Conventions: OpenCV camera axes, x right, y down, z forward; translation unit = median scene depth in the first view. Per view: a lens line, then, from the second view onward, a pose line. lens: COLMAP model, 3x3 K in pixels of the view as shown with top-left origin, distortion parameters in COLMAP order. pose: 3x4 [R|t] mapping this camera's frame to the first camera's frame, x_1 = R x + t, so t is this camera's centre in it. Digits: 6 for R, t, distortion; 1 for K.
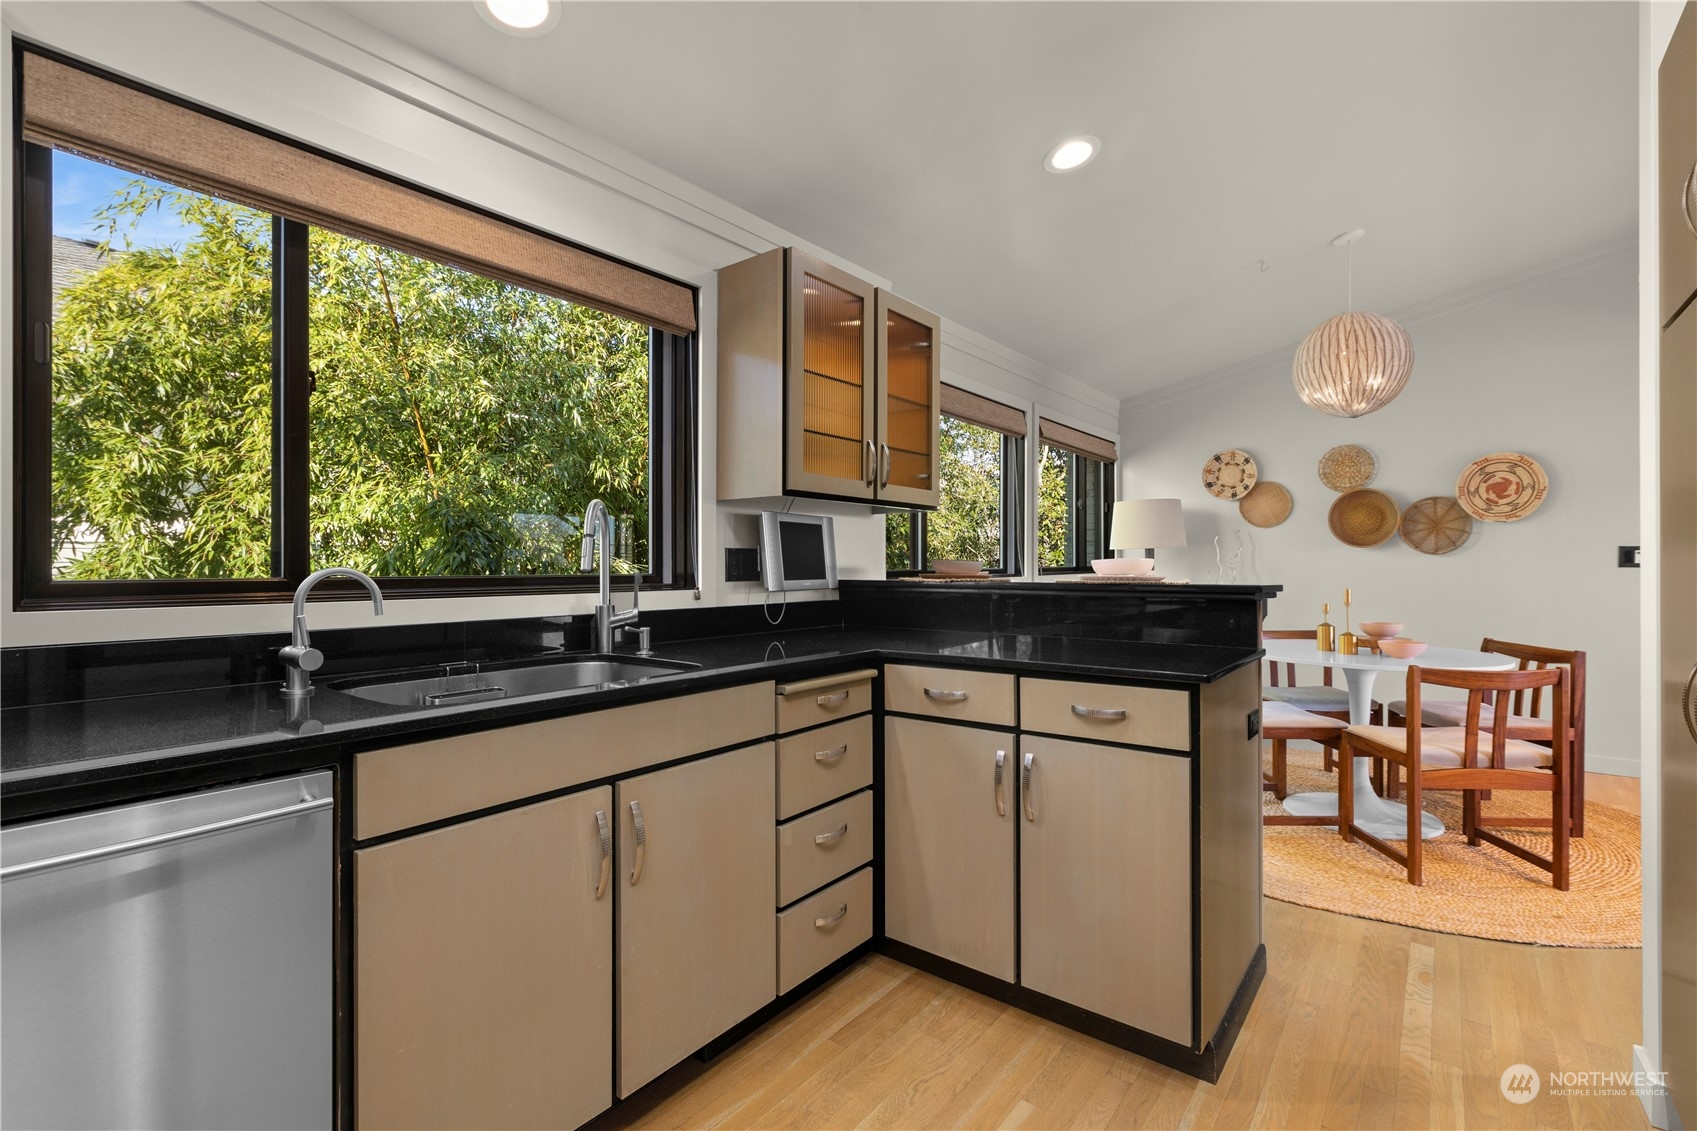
lens RADIAL K [[768.1, 0, 848.5], [0, 768.1, 565.5], [0, 0, 1]] dist [-0.012986, -0.000445]
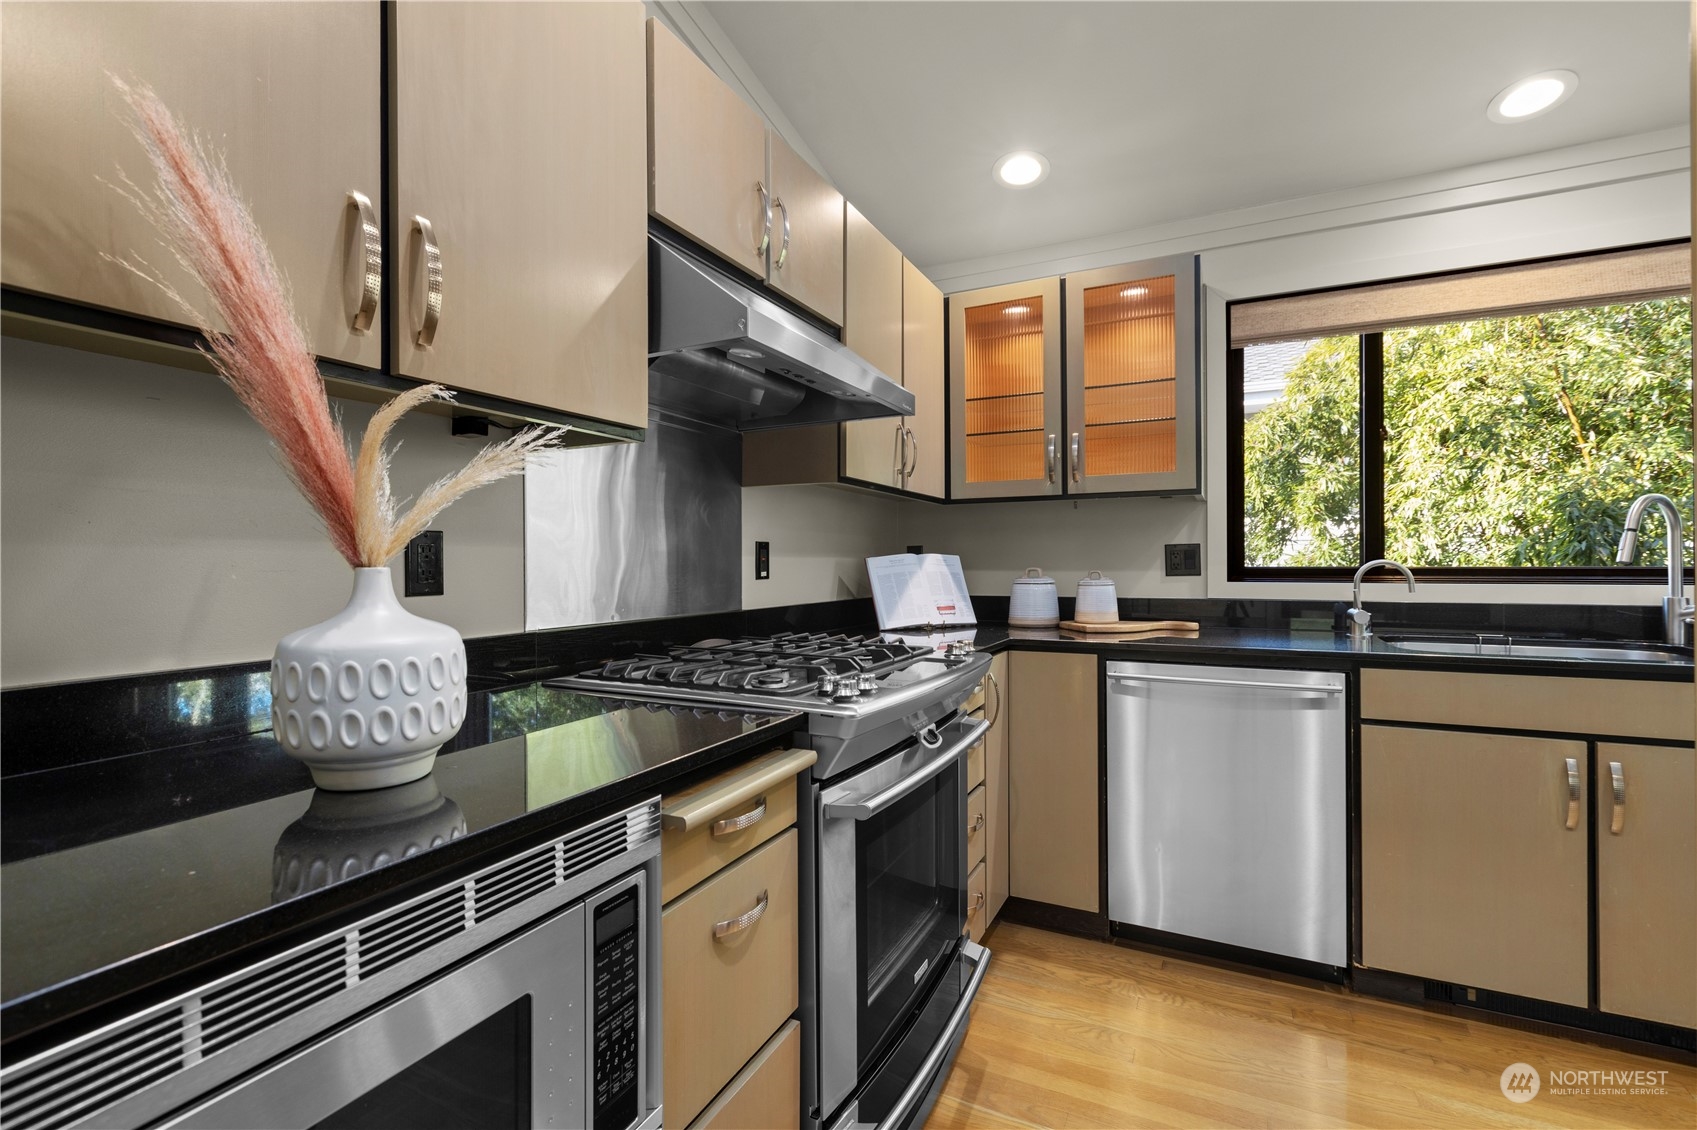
lens RADIAL K [[768.1, 0, 848.5], [0, 768.1, 565.0], [0, 0, 1]] dist [-0.012986, -0.000445]
pose [[0.210278, 0.008424, -0.977605, 0.278760], [0.005276, 0.999939, 0.009751, -0.004724], [0.977627, -0.007208, 0.210221, -0.176278]]
